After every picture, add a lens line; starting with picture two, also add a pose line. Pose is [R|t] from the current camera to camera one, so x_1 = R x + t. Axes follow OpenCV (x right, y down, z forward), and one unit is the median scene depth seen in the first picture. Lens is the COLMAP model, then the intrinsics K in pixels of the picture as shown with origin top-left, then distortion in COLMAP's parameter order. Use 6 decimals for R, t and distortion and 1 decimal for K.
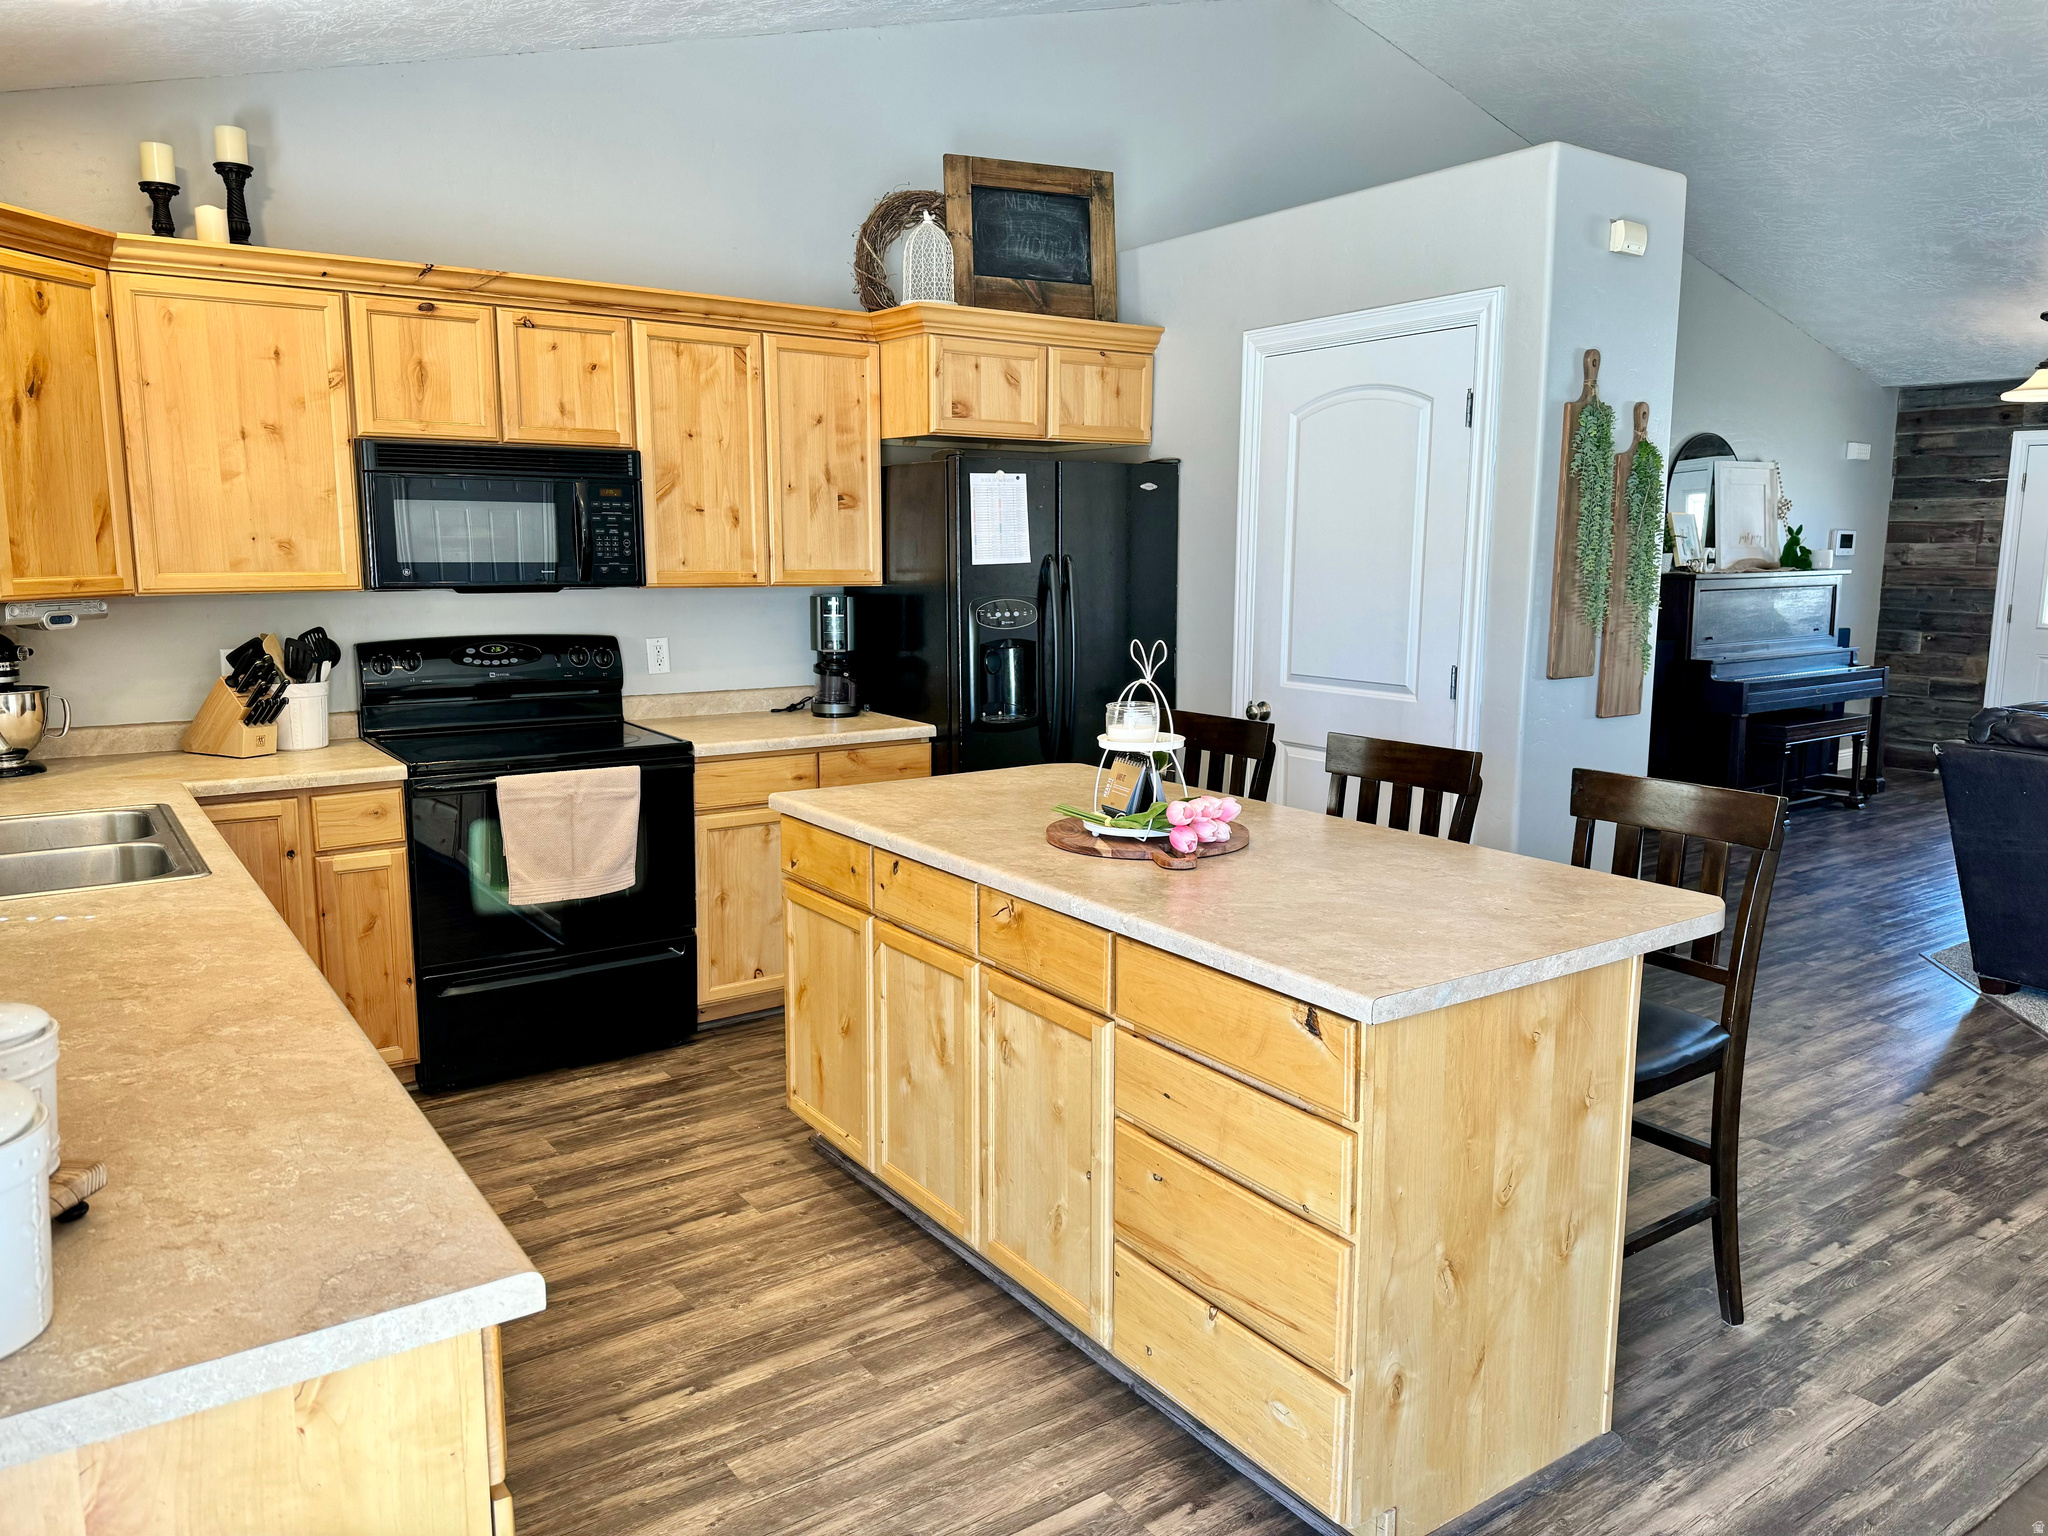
lens RADIAL K [[1417.3, 0, 1027.8], [0, 1417.3, 775.3], [0, 0, 1]] dist [0.106914, -0.110194]
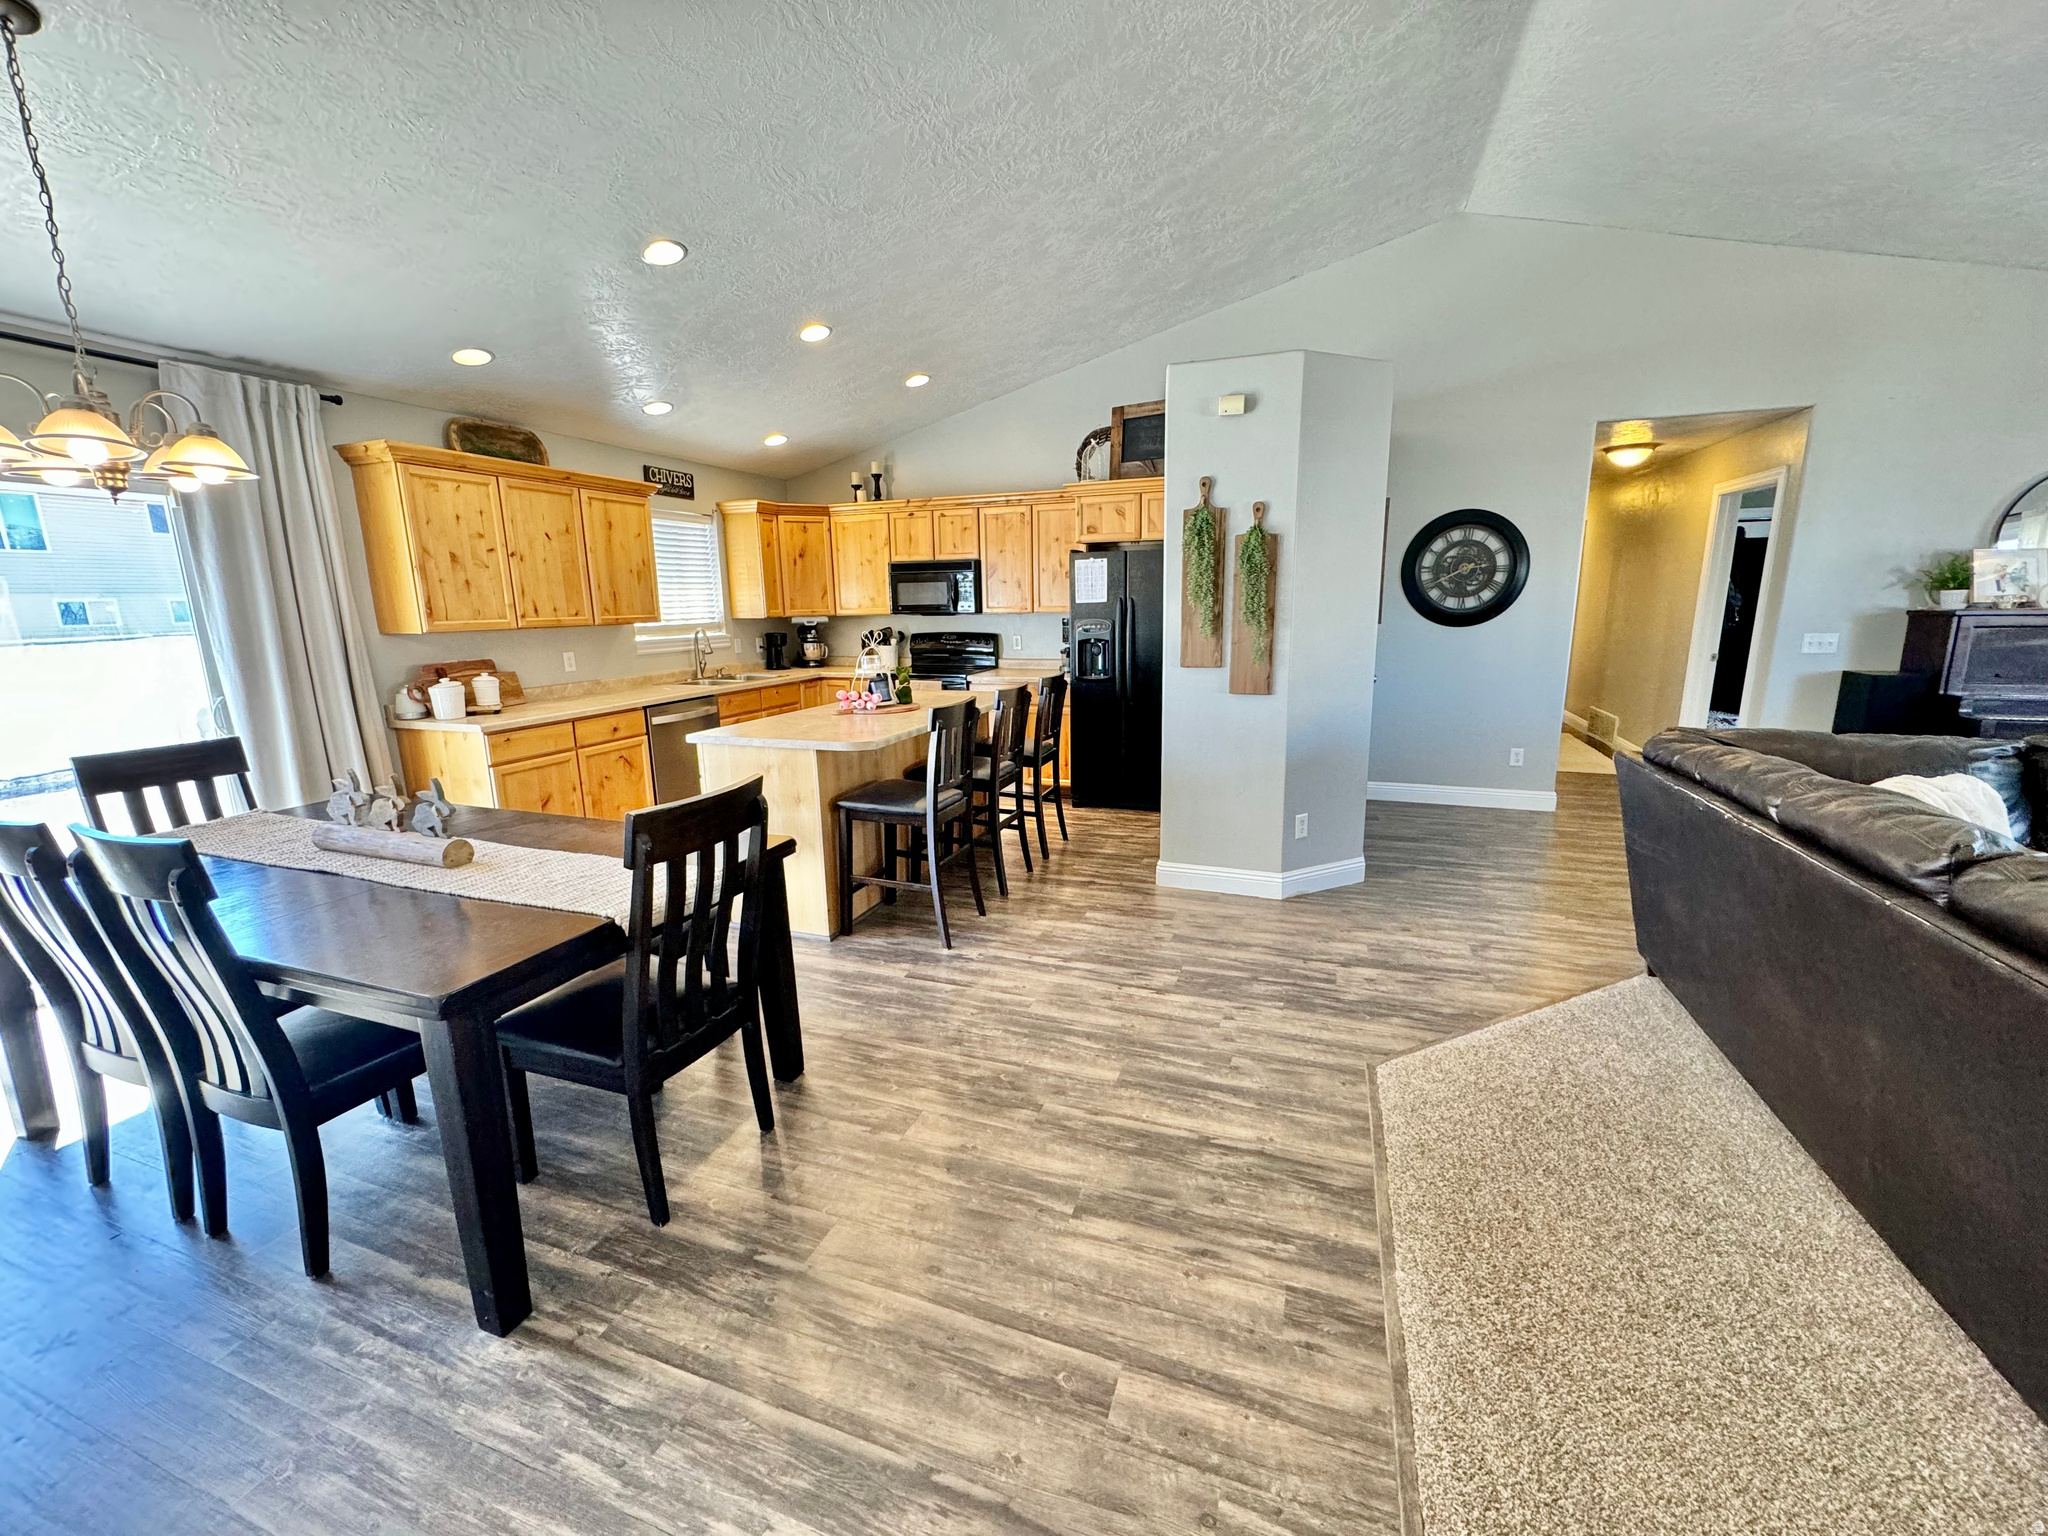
lens RADIAL K [[816.3, 0, 1024.6], [0, 816.3, 763.1], [0, 0, 1]] dist [0.001148, -0.000168]
pose [[0.566236, 0.148927, -0.810677, 0.931856], [-0.115104, 0.988191, 0.101141, -0.024640], [0.816167, 0.036042, 0.576691, 0.228509]]
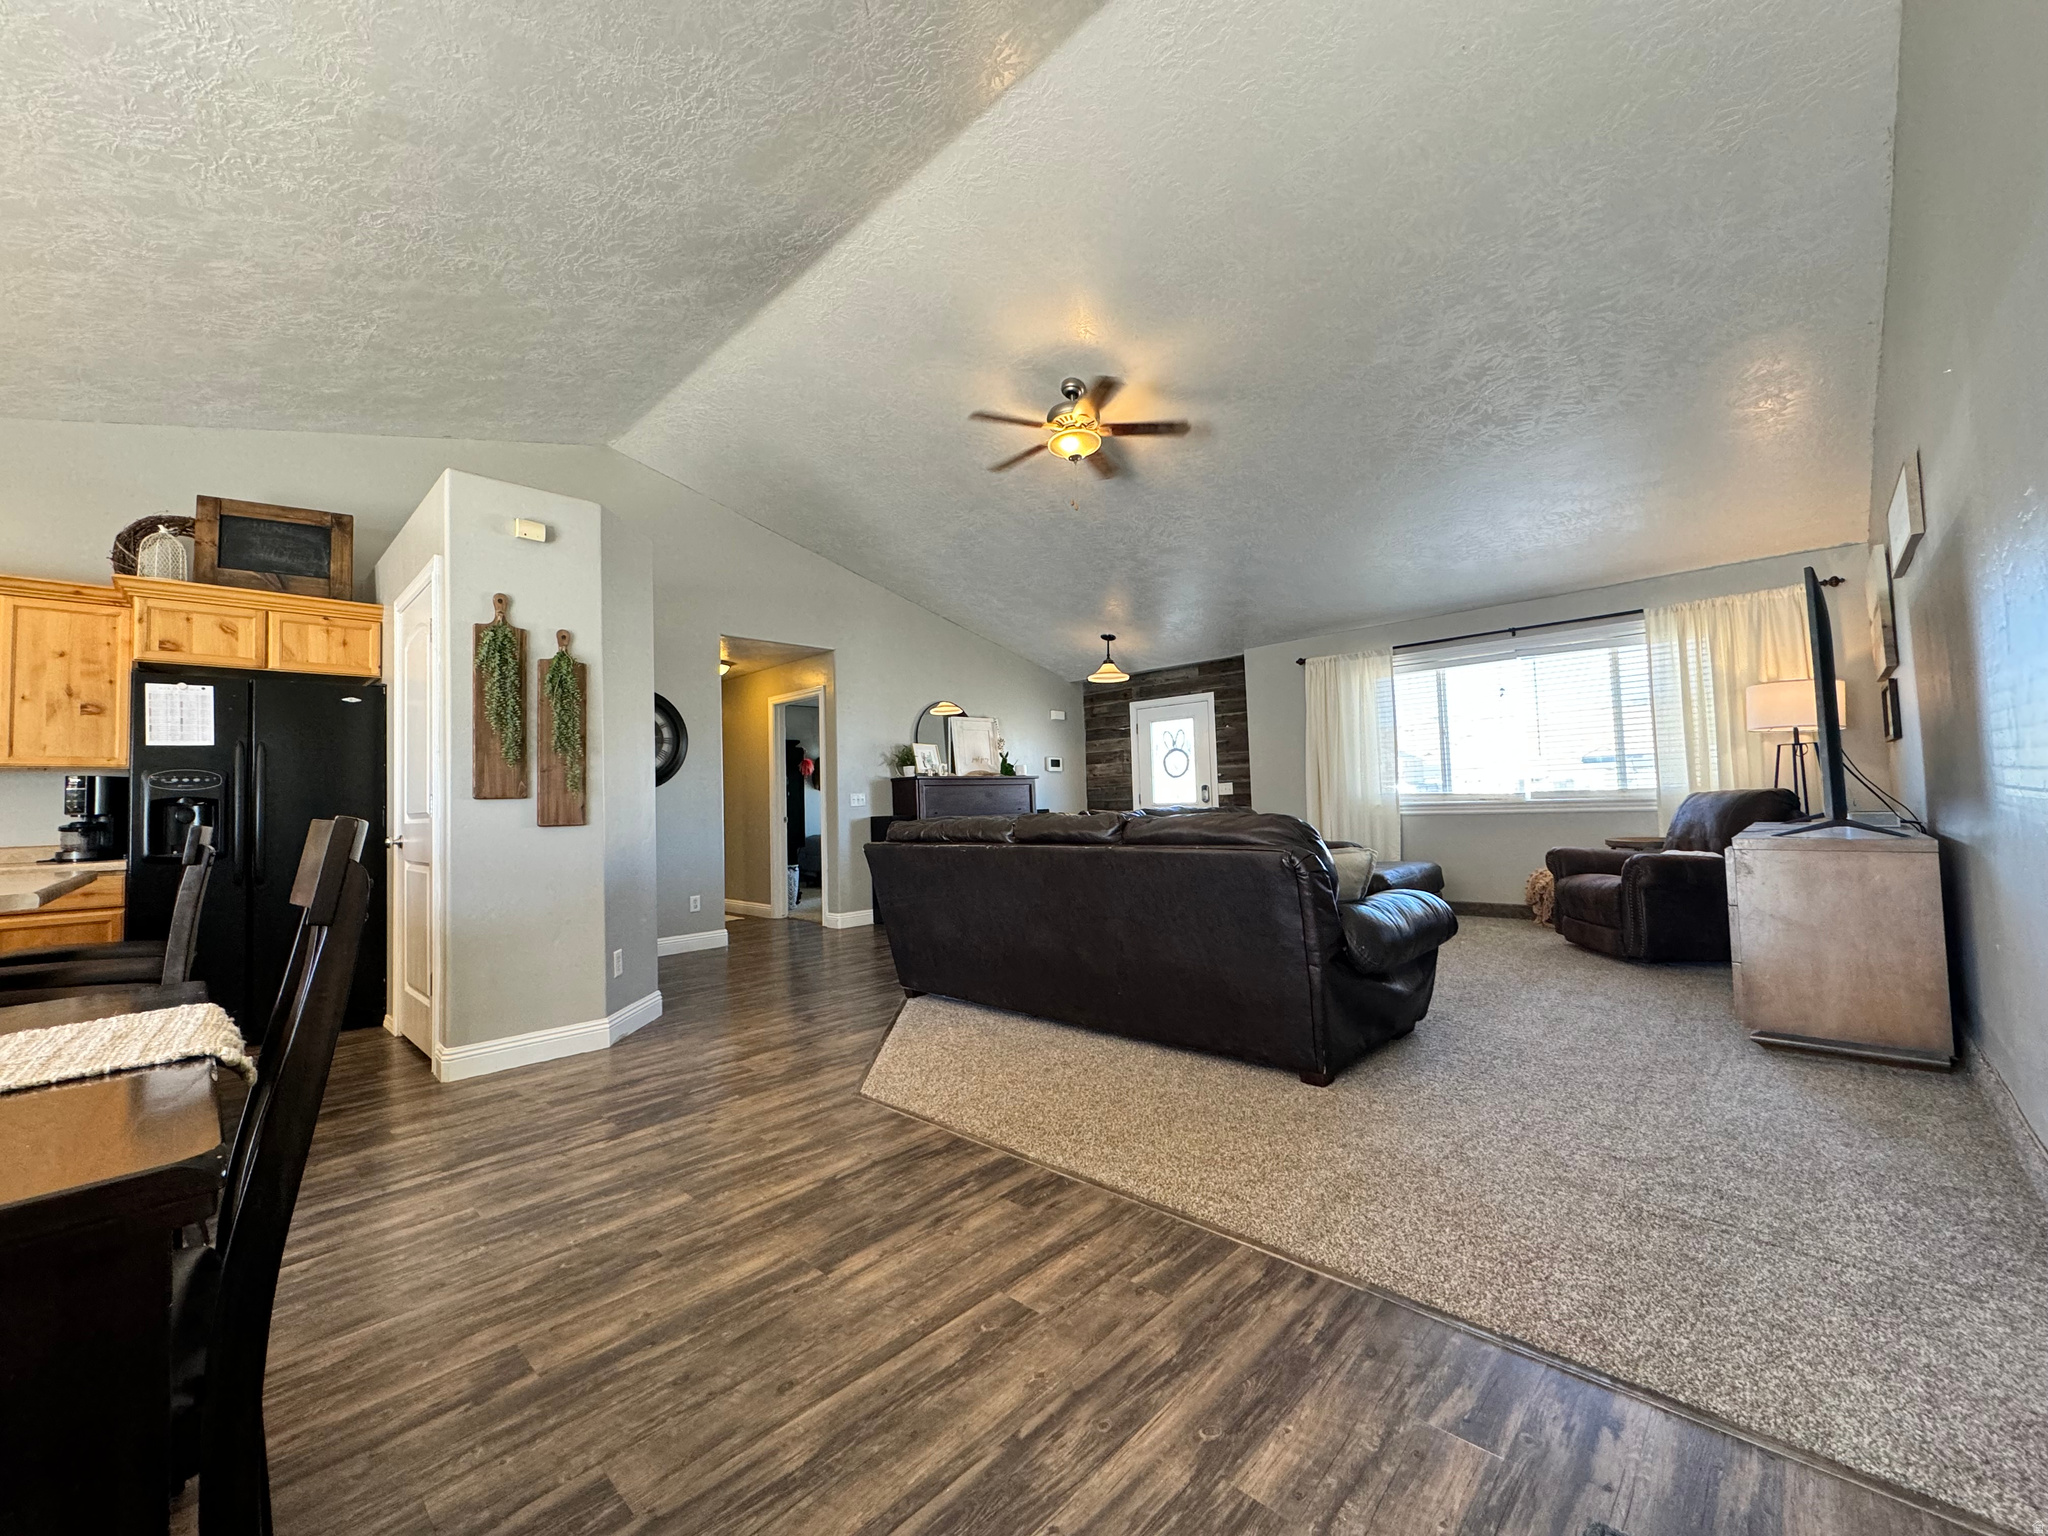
lens RADIAL K [[816.3, 0, 1024.6], [0, 816.3, 763.1], [0, 0, 1]] dist [0.001148, -0.000168]
pose [[0.981820, -0.028088, 0.187727, 0.660028], [0.068307, 0.975017, -0.211365, 0.101478], [-0.177100, 0.220346, 0.959210, 0.056576]]
